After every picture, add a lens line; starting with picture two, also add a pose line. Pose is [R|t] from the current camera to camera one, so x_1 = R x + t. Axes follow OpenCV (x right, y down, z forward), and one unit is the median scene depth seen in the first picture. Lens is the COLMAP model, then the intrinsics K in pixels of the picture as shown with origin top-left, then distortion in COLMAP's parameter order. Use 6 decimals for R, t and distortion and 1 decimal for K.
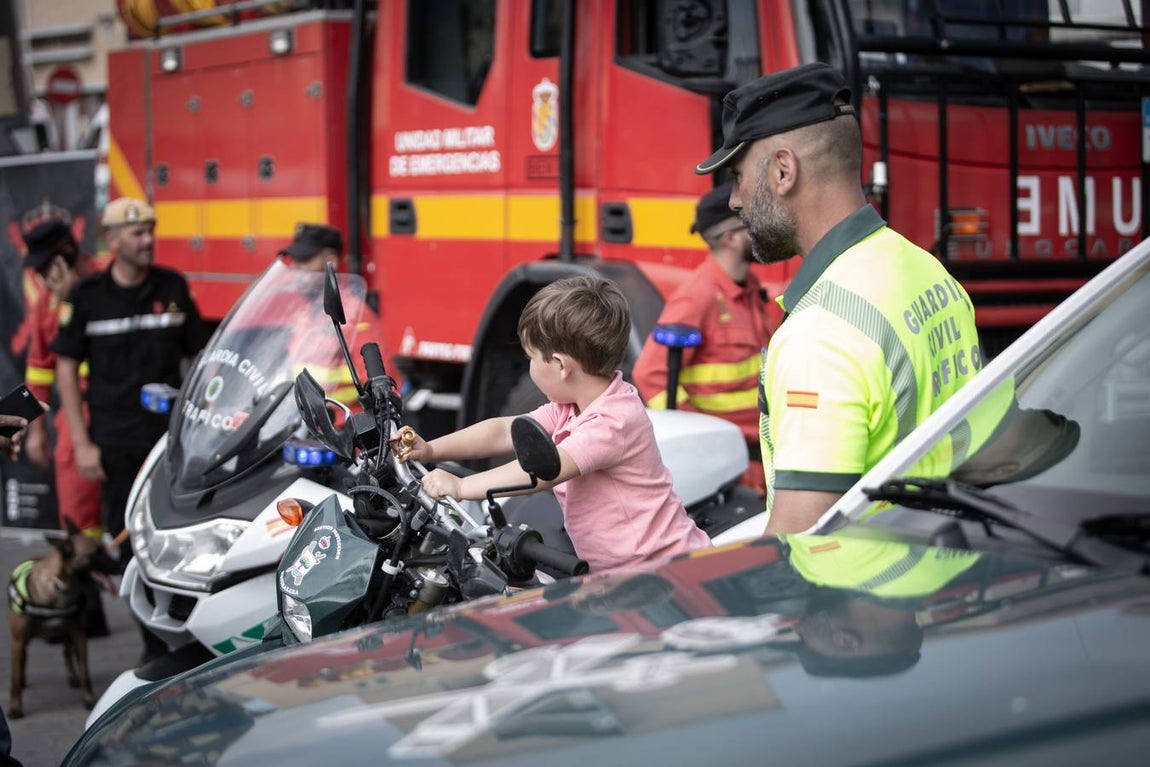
lens RADIAL K [[2632.2, 0, 575.0], [0, 2632.2, 383.5], [0, 0, 1]] dist [-0.112963, -0.435018]
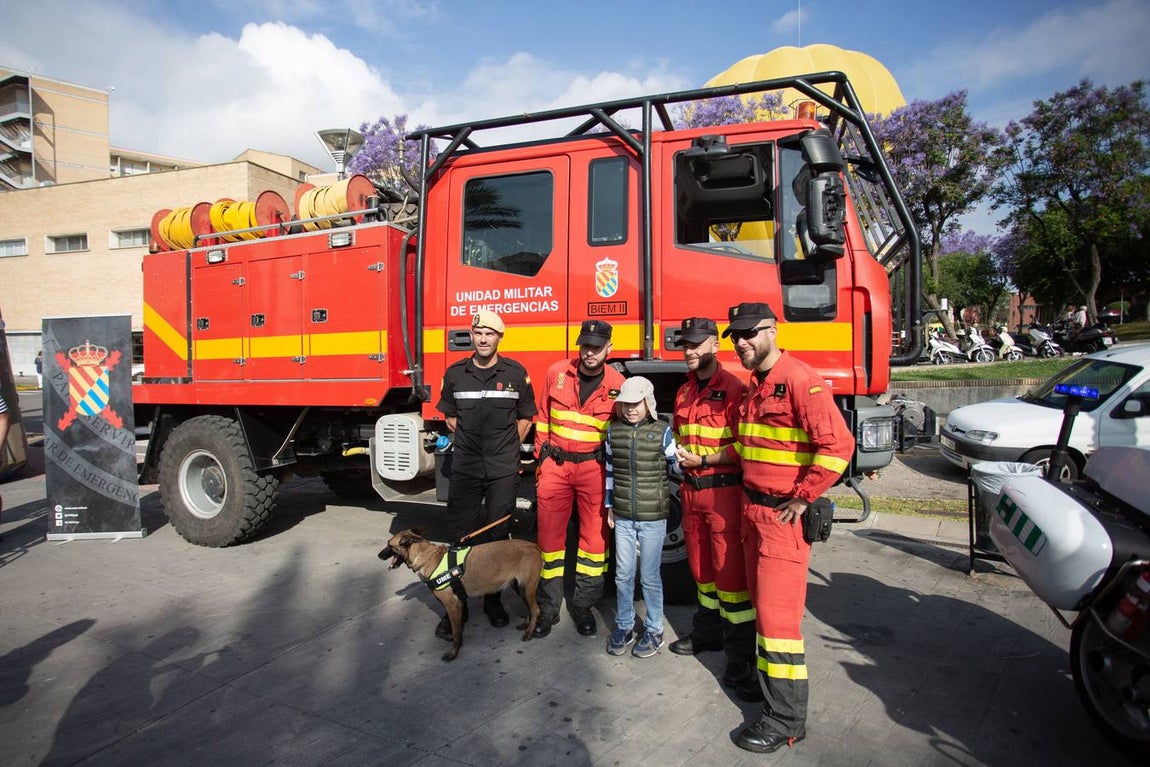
lens RADIAL K [[609.0, 0, 530.7], [0, 609.0, 384.7], [0, 0, 1]] dist [-0.068775, 0.024646]
pose [[0.790015, 0.002174, 0.613084, -0.286972], [0.037558, 0.997944, -0.051935, -0.013325], [-0.611936, 0.064055, 0.788309, 0.702379]]
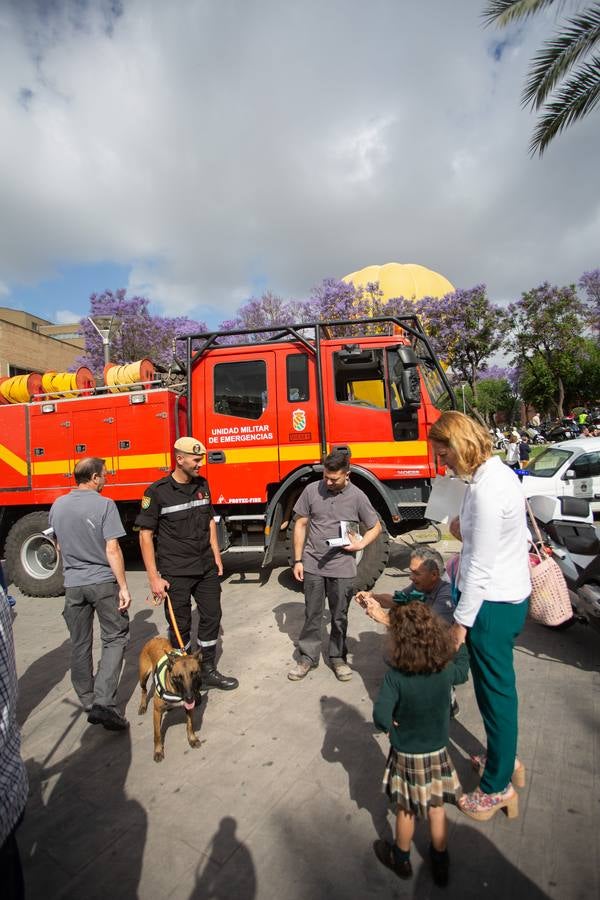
lens RADIAL K [[436.7, 0, 301.2], [0, 436.7, 451.7], [0, 0, 1]] dist [-0.081393, 0.034224]
pose [[0.651672, 0.004359, 0.758489, -0.393177], [0.098427, 0.991042, -0.090261, -0.017361], [-0.752088, 0.133477, 0.645405, 0.650511]]
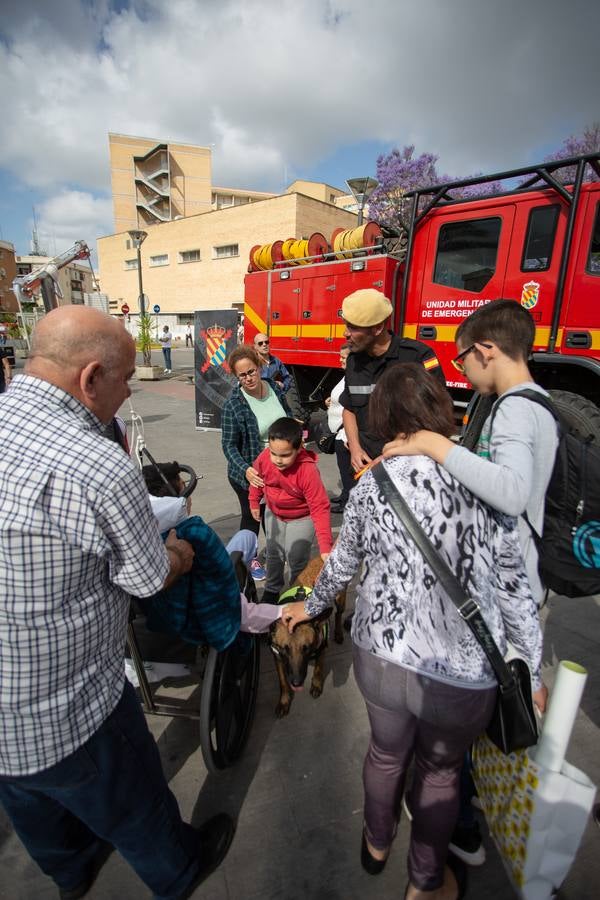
lens RADIAL K [[436.7, 0, 301.2], [0, 436.7, 451.7], [0, 0, 1]] dist [-0.081393, 0.034224]
pose [[0.967666, 0.000278, 0.252234, -0.319832], [-0.042677, 0.985763, 0.162636, -0.010192], [-0.248598, -0.168142, 0.953901, 0.622462]]
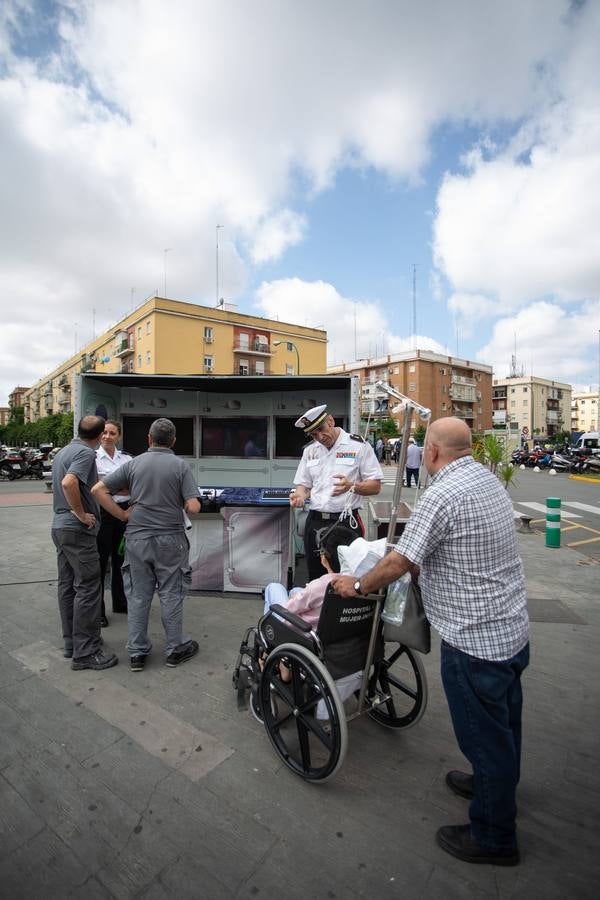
lens RADIAL K [[436.7, 0, 301.2], [0, 436.7, 451.7], [0, 0, 1]] dist [-0.081393, 0.034224]
pose [[0.740870, 0.056669, -0.669253, -0.817924], [-0.110187, 0.993189, -0.037881, -0.131557], [0.662548, 0.101808, 0.742068, 2.166078]]
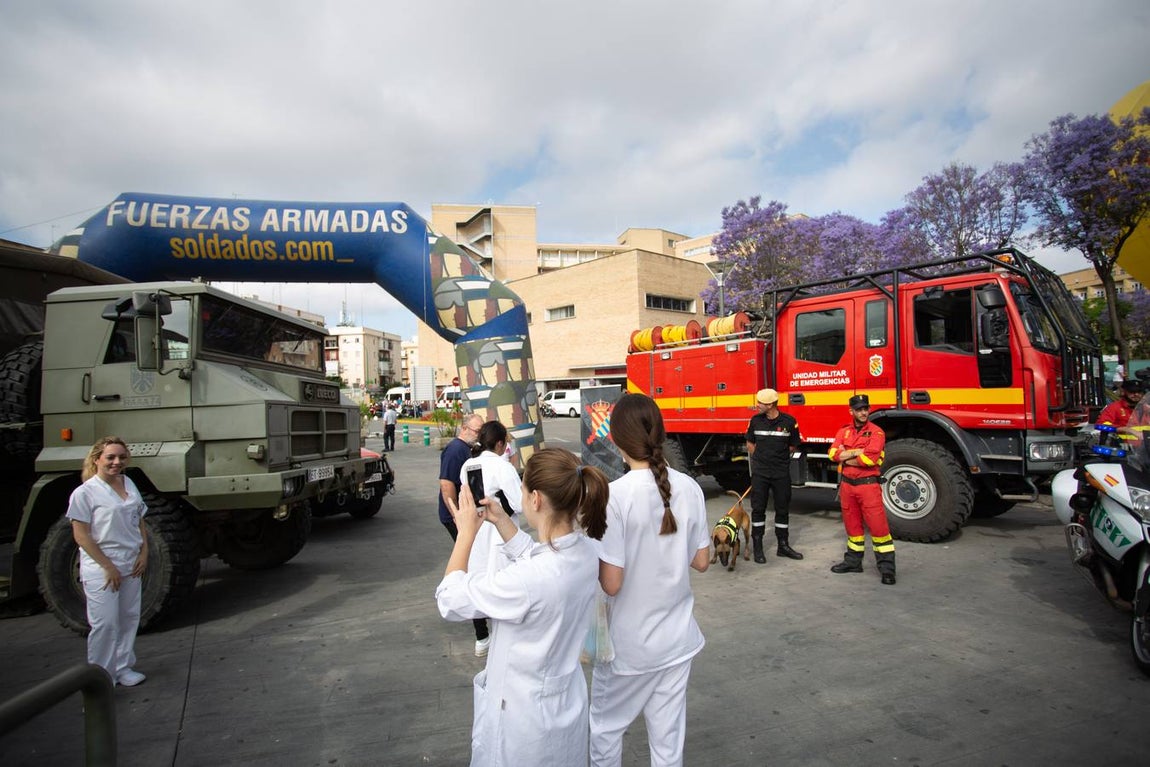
lens RADIAL K [[558.0, 0, 575.5], [0, 558.0, 386.9], [0, 0, 1]] dist [-0.081393, 0.034224]
pose [[0.991630, 0.012339, 0.128522, -0.449348], [0.003037, 0.992919, -0.118753, 0.001909], [-0.129078, 0.118149, 0.984571, 0.383000]]
